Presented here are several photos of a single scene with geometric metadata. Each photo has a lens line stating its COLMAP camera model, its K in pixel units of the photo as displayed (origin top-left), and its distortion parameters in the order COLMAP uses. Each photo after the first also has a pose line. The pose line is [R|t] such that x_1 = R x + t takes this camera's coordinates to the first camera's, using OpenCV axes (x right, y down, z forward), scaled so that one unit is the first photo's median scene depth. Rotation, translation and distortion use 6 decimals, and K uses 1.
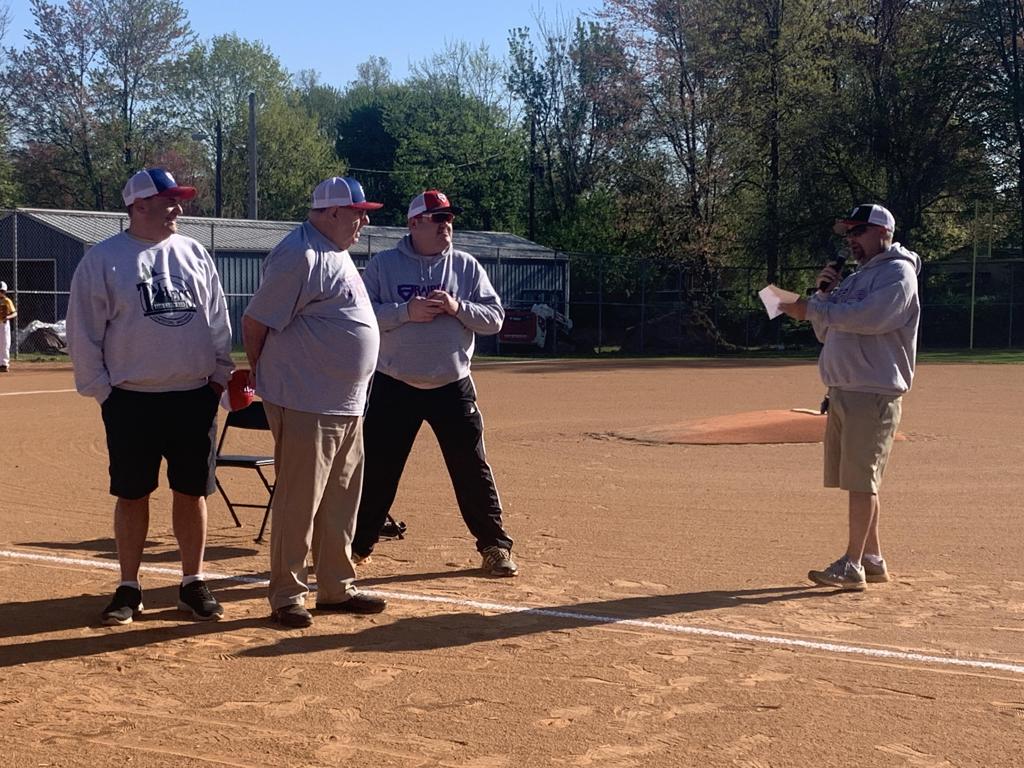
lens RADIAL K [[1714.0, 0, 512.0], [0, 1714.0, 384.0], [0, 0, 1]] dist [0.371433, -1.834781]
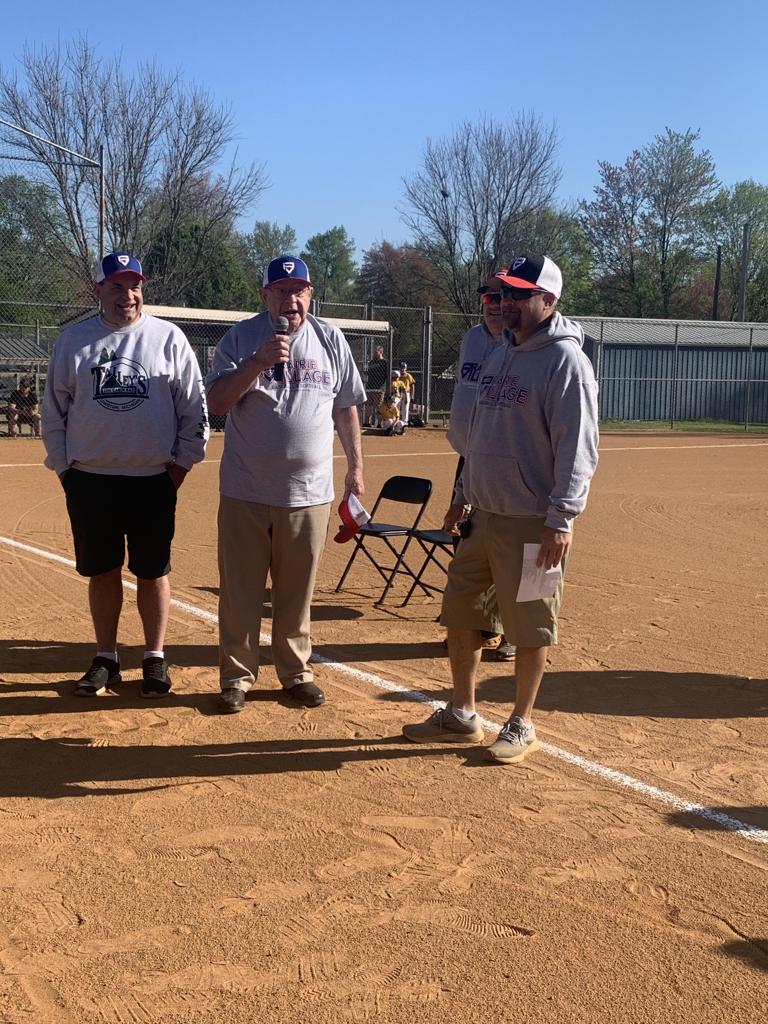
lens RADIAL K [[1261.4, 0, 384.0], [0, 1261.4, 512.0], [0, 0, 1]] dist [0.176092, -0.629718]
pose [[0.908565, 0.052086, -0.414484, 0.186574], [-0.030209, 0.997791, 0.059168, -0.015724], [0.416651, -0.041236, 0.908131, 0.267015]]
